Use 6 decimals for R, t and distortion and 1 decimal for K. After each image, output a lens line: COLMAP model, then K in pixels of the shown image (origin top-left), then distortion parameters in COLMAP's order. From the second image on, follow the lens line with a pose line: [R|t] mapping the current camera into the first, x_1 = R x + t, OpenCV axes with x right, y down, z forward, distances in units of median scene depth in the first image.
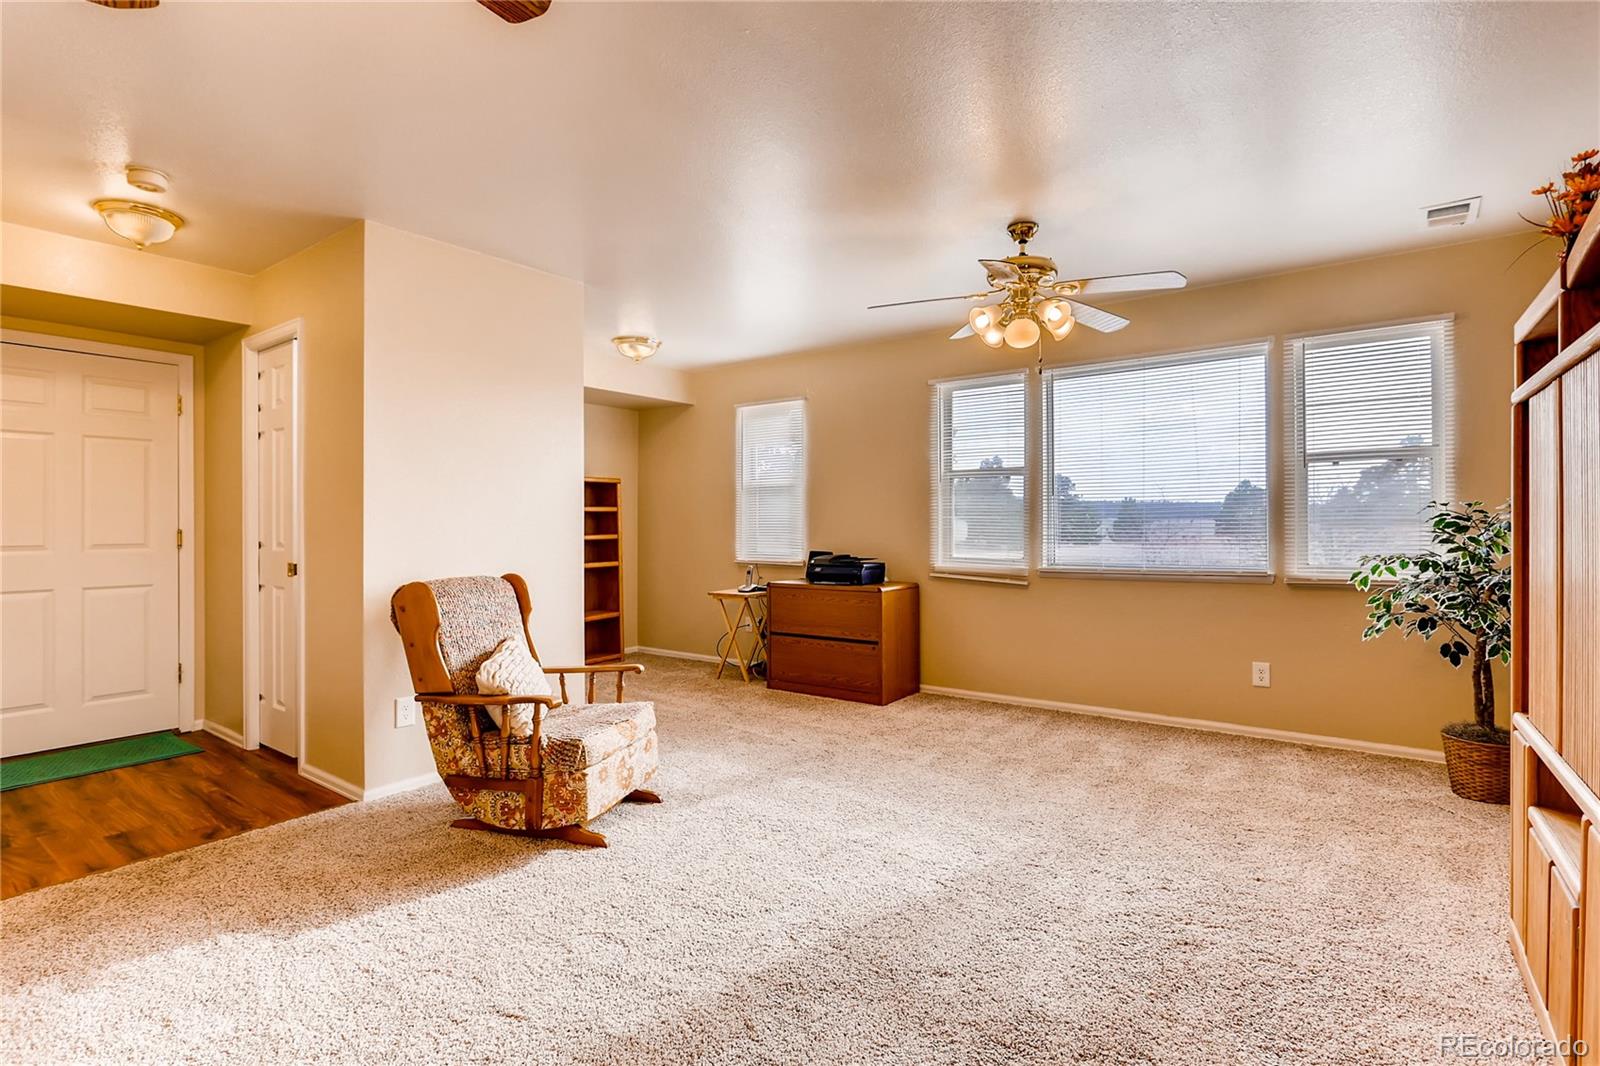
lens RADIAL K [[770.1, 0, 788.2], [0, 770.1, 524.9], [0, 0, 1]] dist [-0.006853, -0.000113]
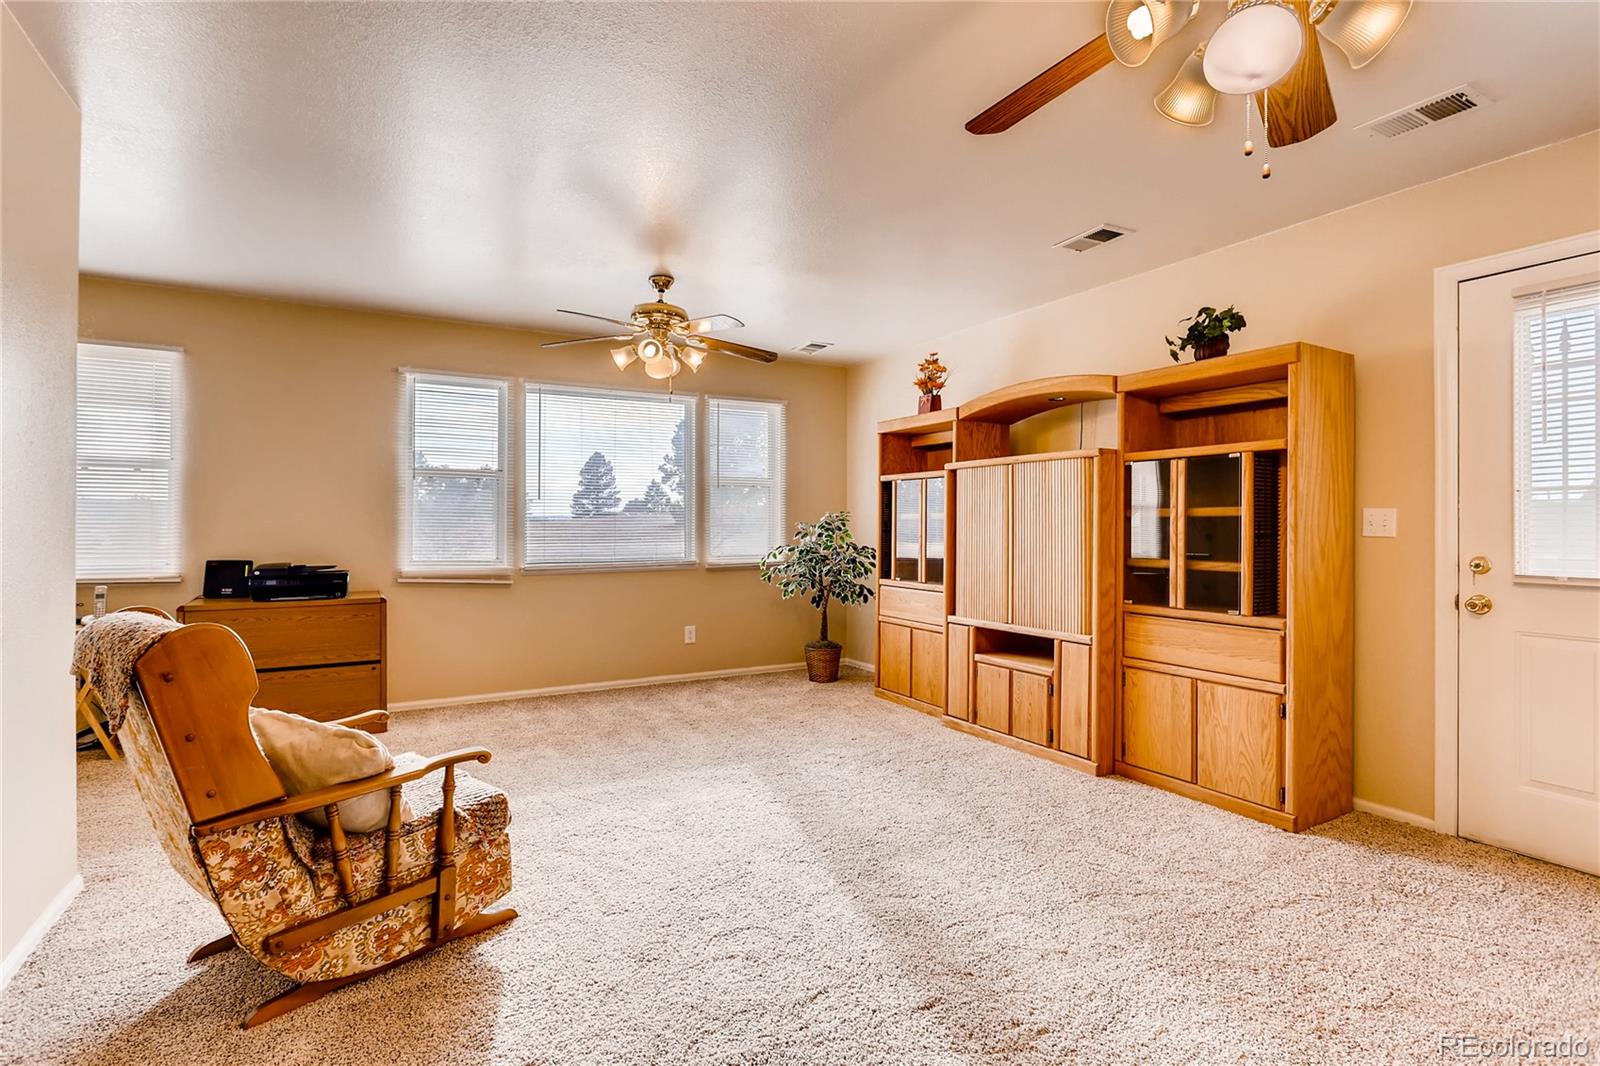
lens RADIAL K [[768.1, 0, 791.8], [0, 768.1, 530.5], [0, 0, 1]] dist [0.000620, 0.000624]
pose [[0.403974, -0.000468, 0.914770, -0.827650], [-0.003028, 0.999994, 0.001849, 0.003753], [-0.914765, -0.003517, 0.403970, 0.380676]]
